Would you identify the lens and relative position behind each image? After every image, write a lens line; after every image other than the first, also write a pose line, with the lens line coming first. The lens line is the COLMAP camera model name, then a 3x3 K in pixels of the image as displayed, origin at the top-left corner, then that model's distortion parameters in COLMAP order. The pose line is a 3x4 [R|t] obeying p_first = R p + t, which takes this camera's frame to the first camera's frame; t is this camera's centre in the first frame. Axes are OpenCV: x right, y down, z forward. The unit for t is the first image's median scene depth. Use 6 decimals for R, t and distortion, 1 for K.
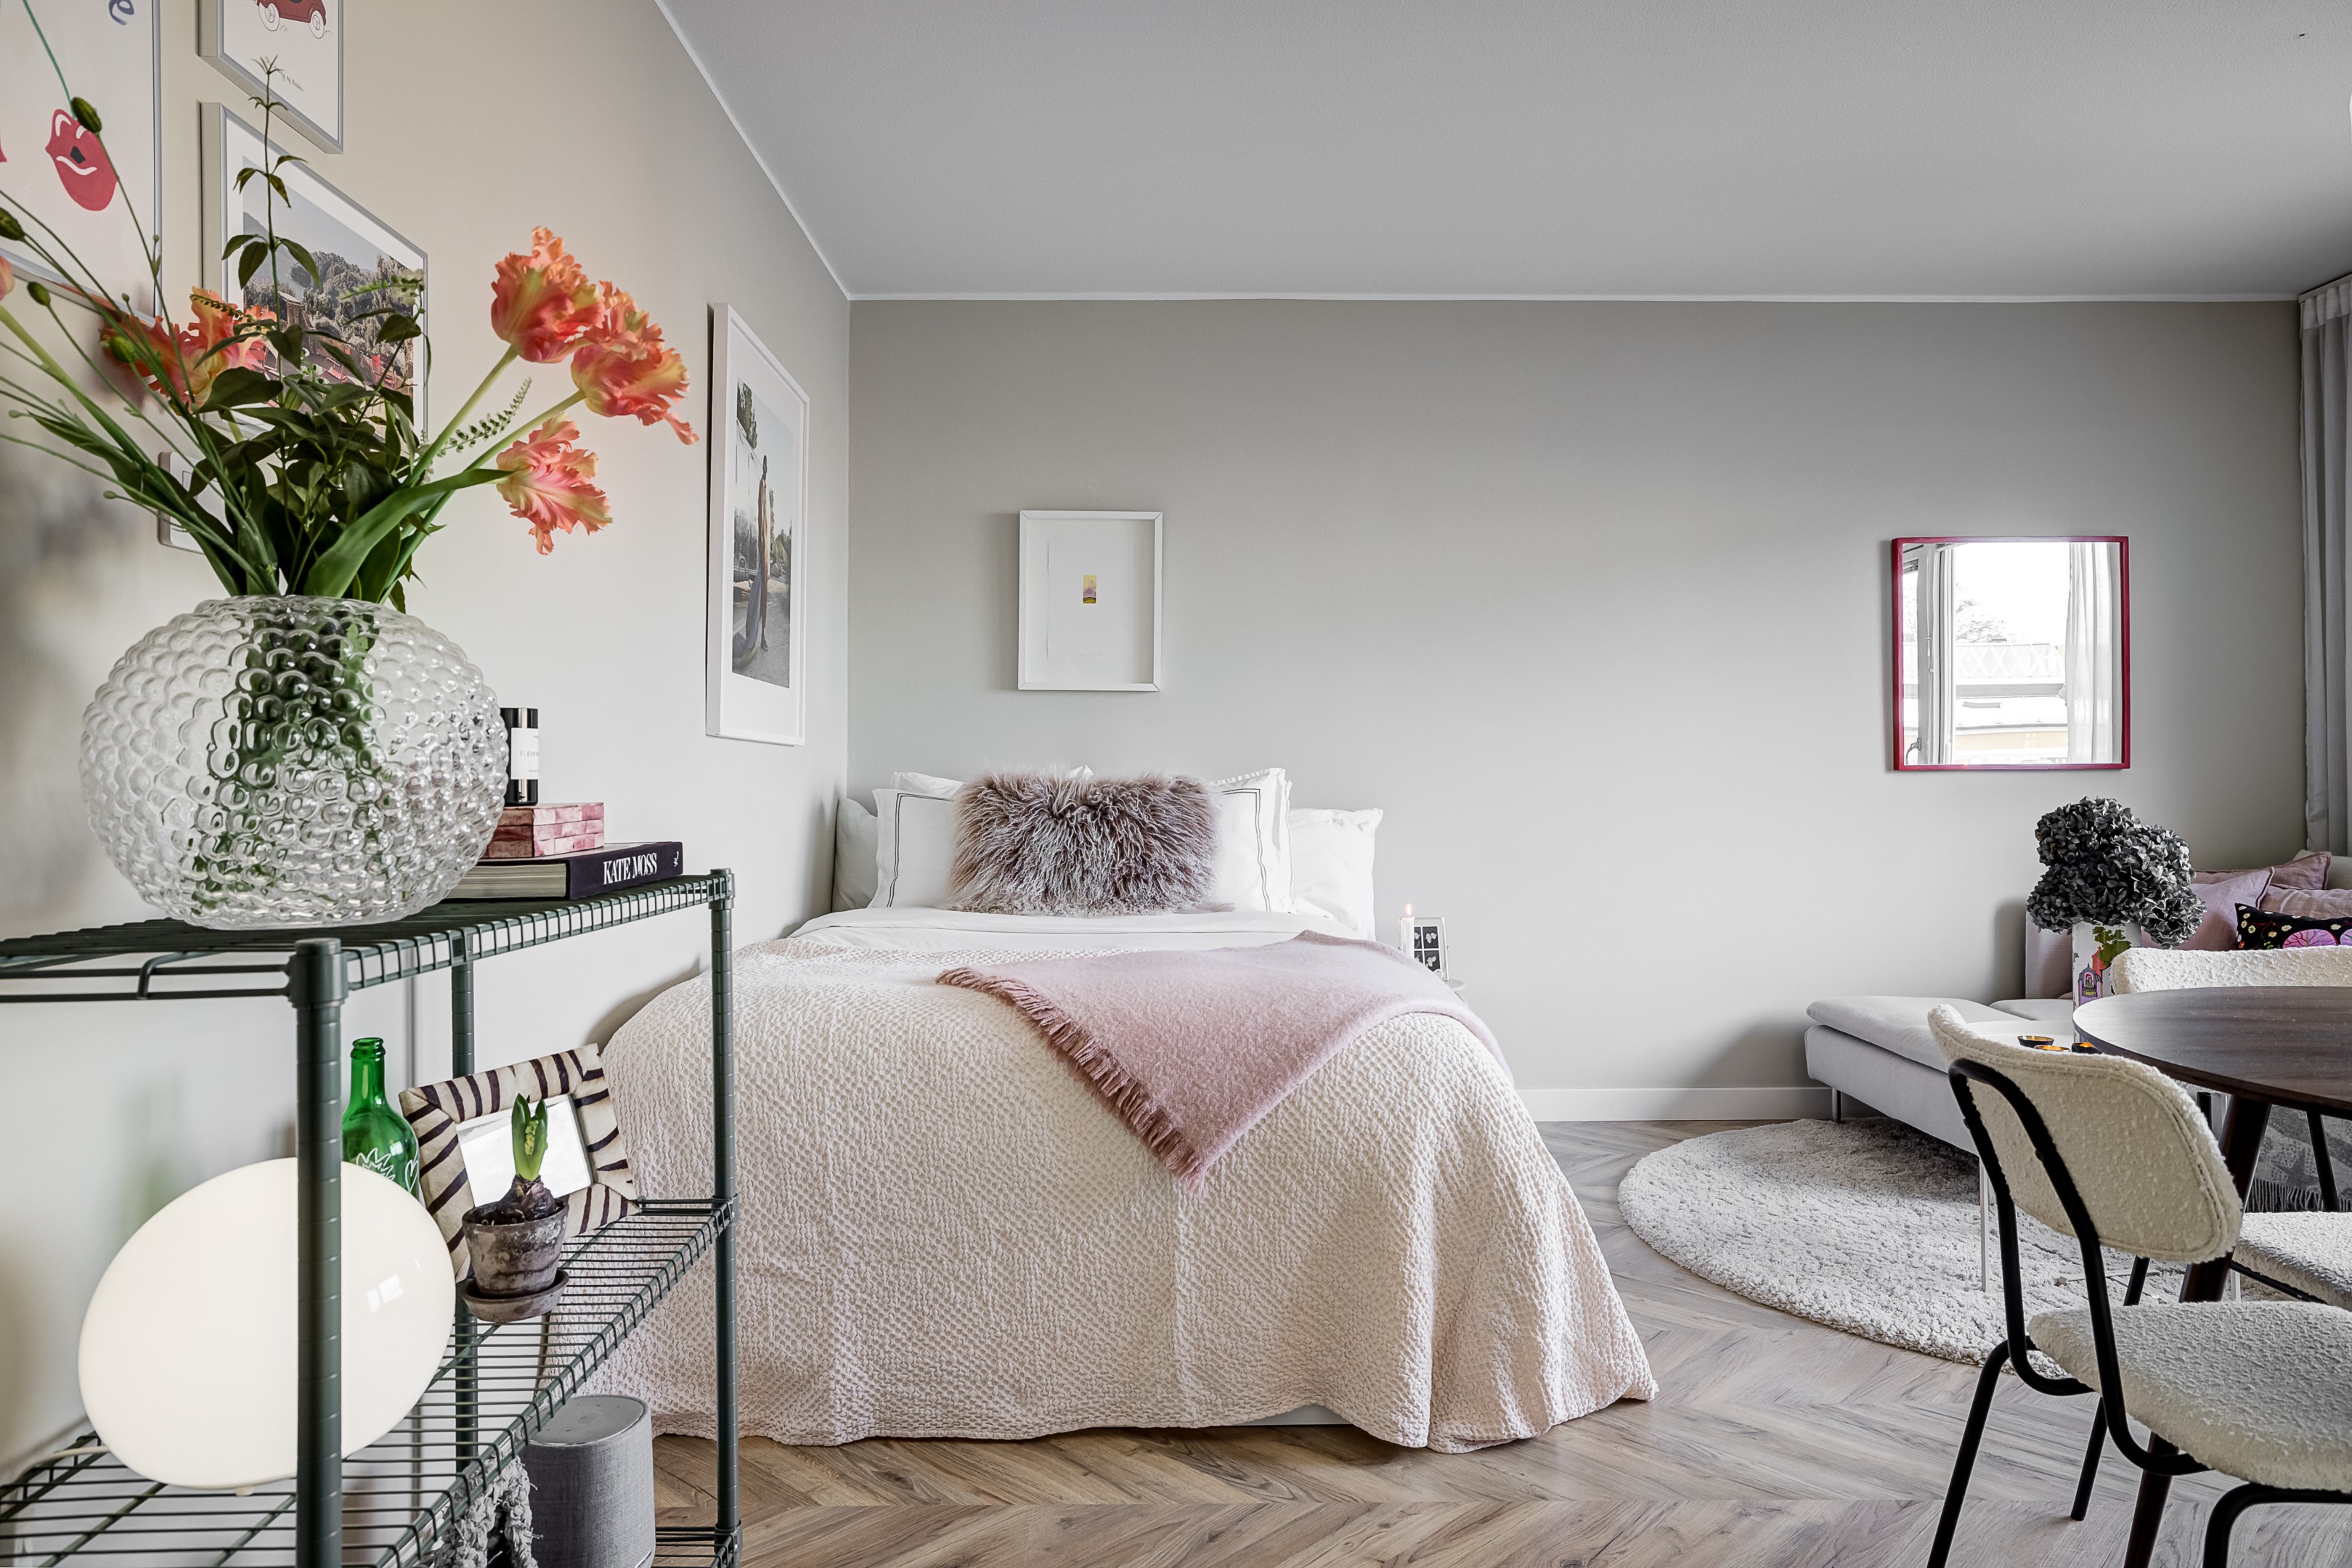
lens RADIAL K [[1514.8, 0, 1176.0], [0, 1514.8, 784.0], [0, 0, 1]] dist [-0.000847, 0.000313]
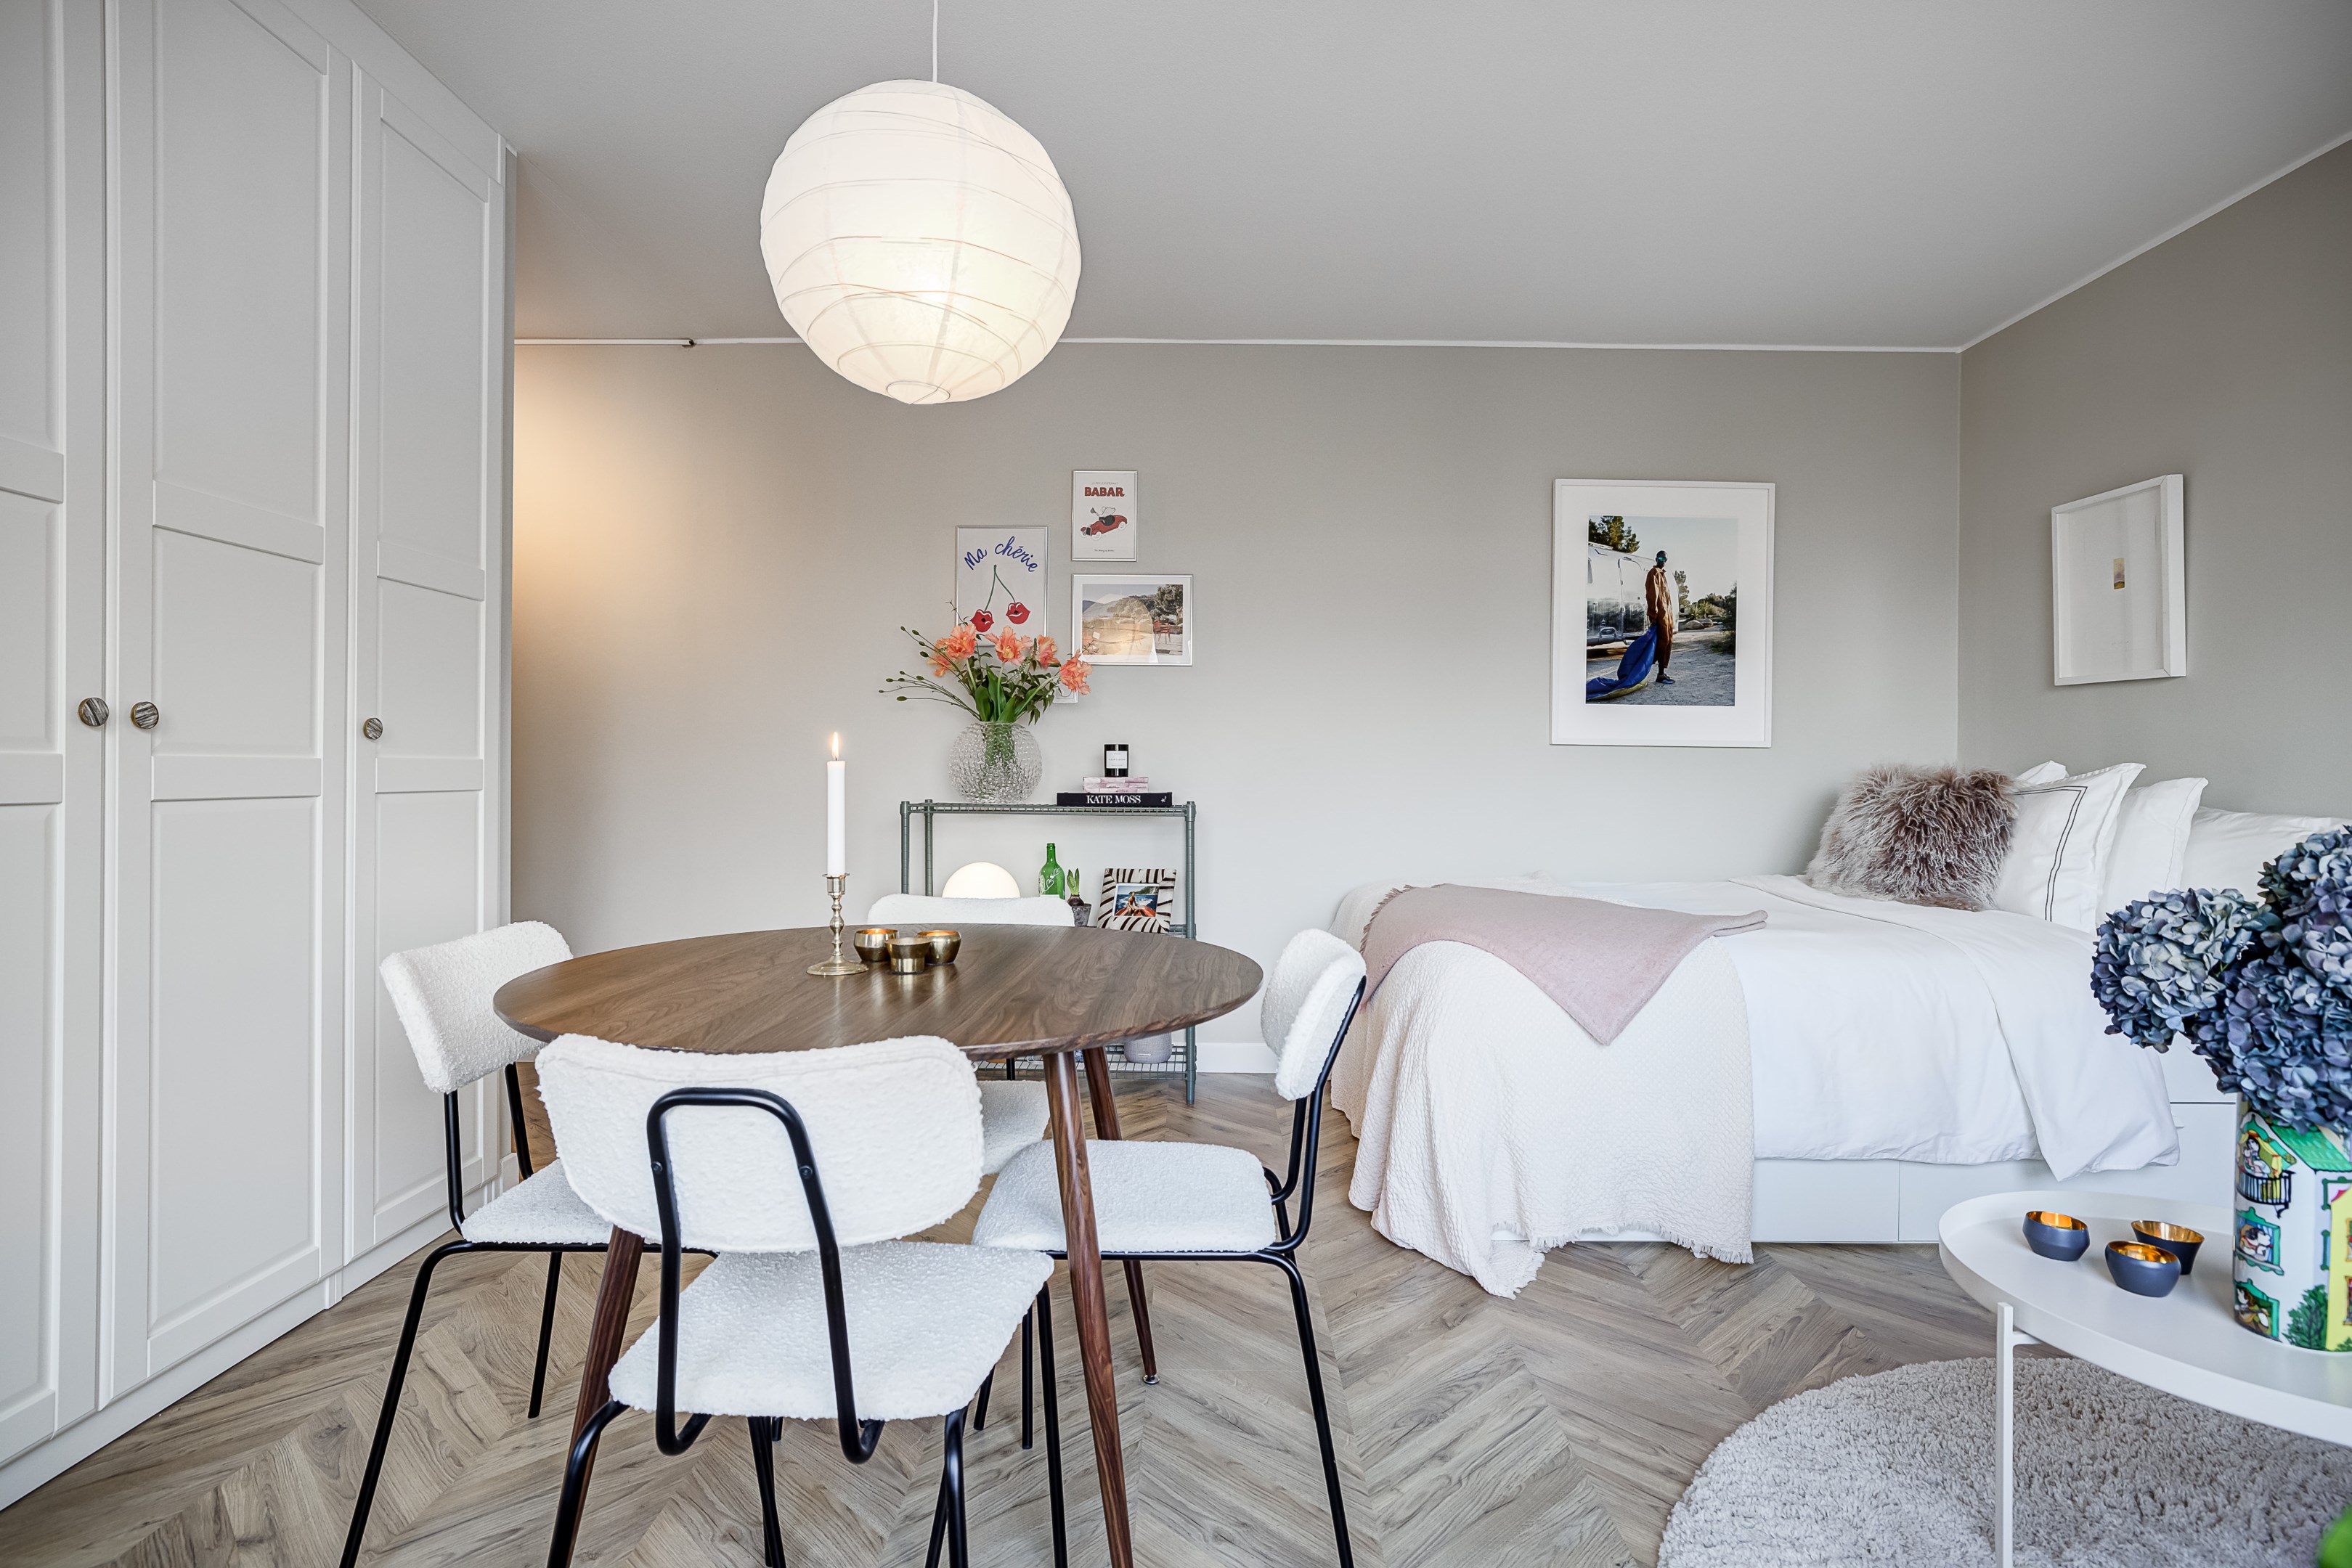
lens RADIAL K [[1215.2, 0, 1176.0], [0, 1215.2, 784.0], [0, 0, 1]] dist [-0.001593, -0.000048]
pose [[-0.027501, 0.016088, -0.999492, 0.971328], [-0.009933, 0.999817, 0.016367, -0.005731], [0.999572, 0.010378, -0.027336, 0.591486]]
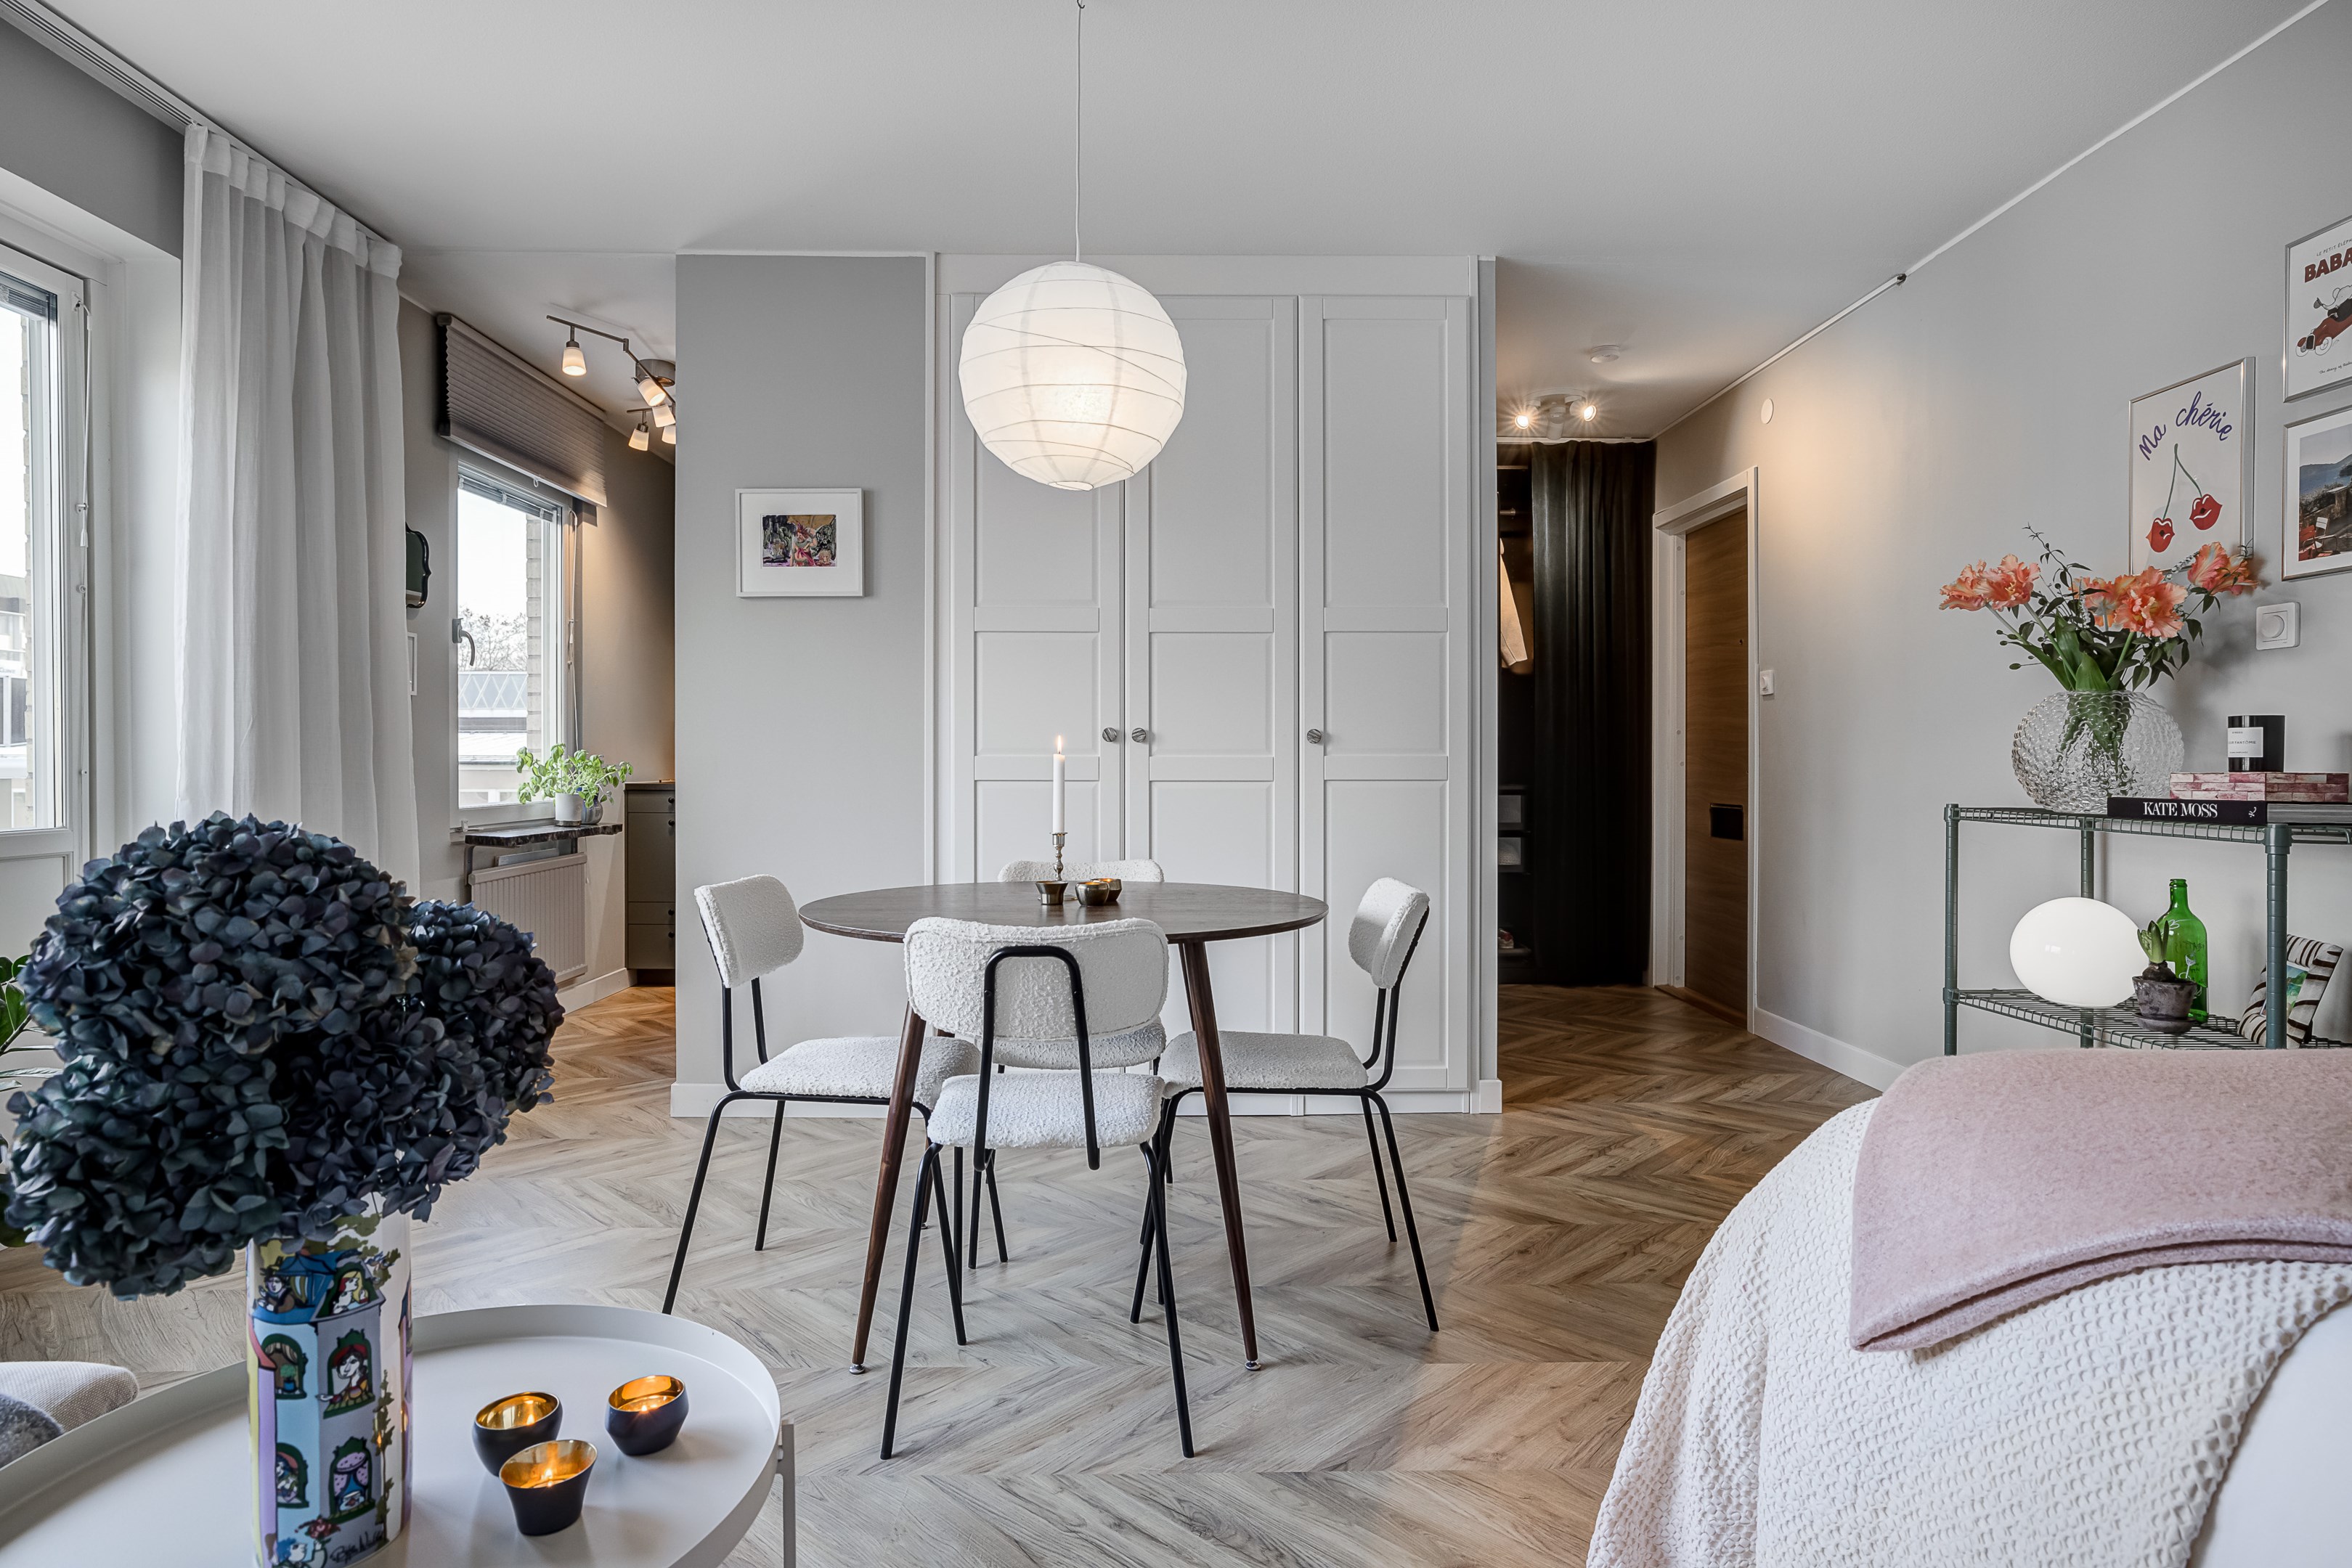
lens RADIAL K [[1269.9, 0, 1176.0], [0, 1269.9, 784.0], [0, 0, 1]] dist [0.001952, 0.001316]
pose [[-0.999969, 0.003680, 0.006926, 0.380988], [0.003810, 0.999817, 0.018735, -0.001686], [-0.006856, 0.018761, -0.999800, 1.222794]]
